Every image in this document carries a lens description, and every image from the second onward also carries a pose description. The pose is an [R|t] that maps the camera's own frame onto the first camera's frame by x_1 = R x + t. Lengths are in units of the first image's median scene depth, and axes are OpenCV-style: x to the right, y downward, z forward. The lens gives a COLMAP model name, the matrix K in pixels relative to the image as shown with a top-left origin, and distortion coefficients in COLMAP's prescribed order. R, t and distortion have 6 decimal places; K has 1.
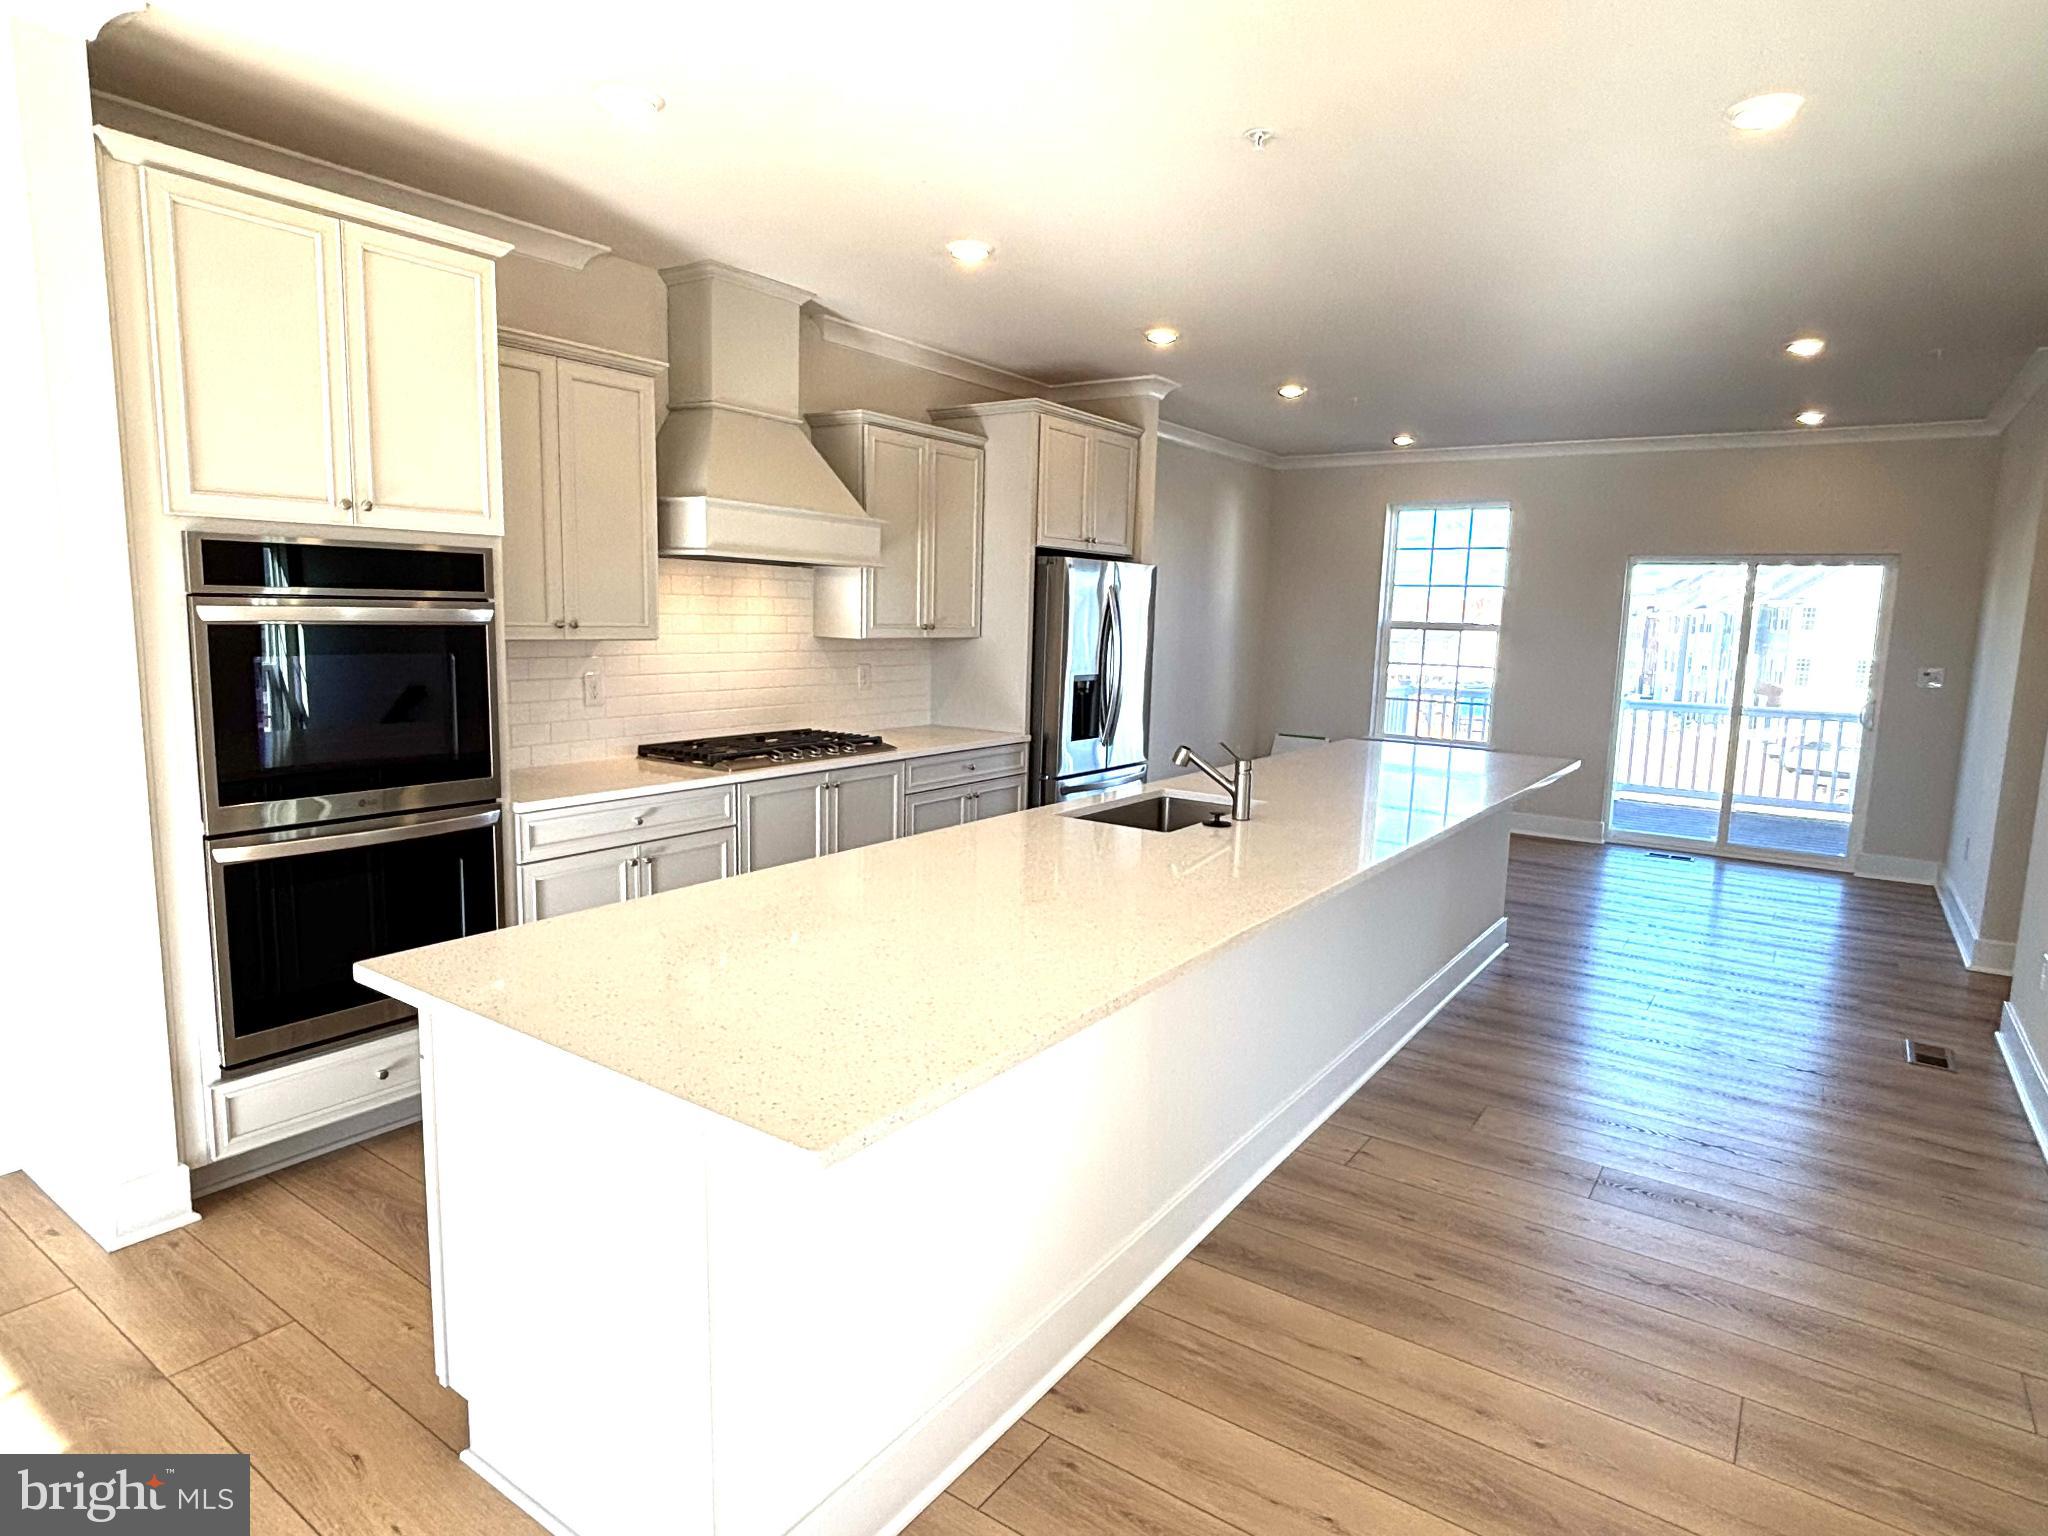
lens RADIAL K [[1159.6, 0, 1024.0], [0, 1159.6, 768.0], [0, 0, 1]] dist [0.001767, 0.001575]
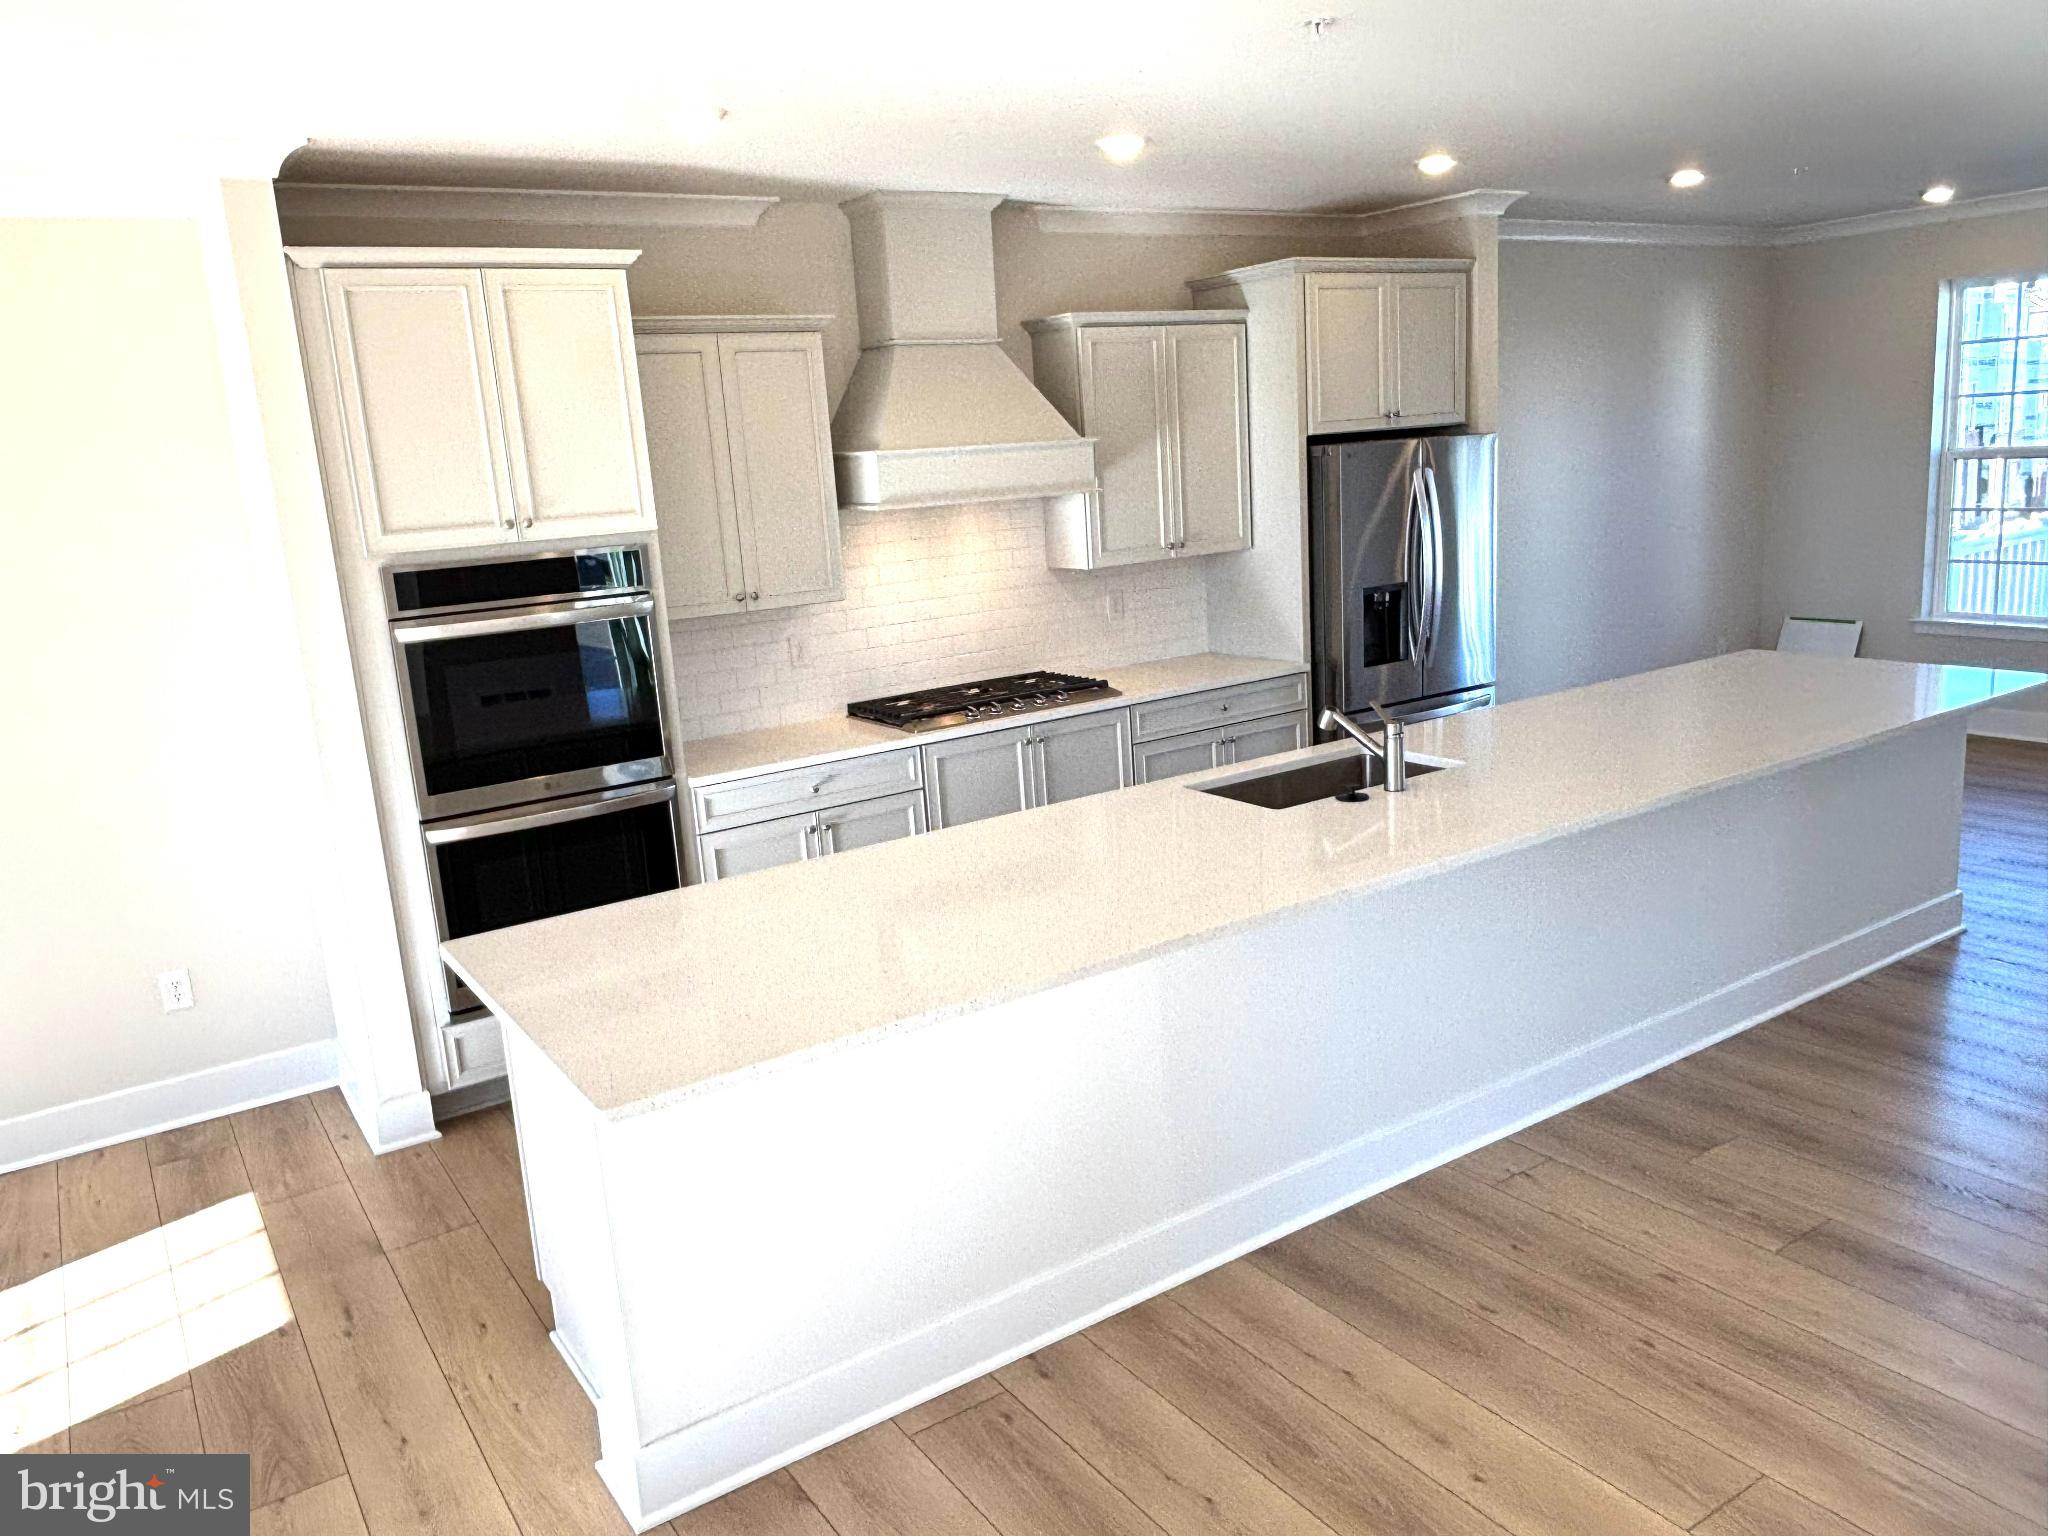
lens RADIAL K [[1498.8, 0, 1024.0], [0, 1498.8, 768.0], [0, 0, 1]] dist [0.102377, -0.180949]
pose [[0.926029, -0.008997, -0.377344, 0.334821], [0.040197, 0.996381, 0.074888, -0.064047], [0.375305, -0.084517, 0.923040, -0.145393]]
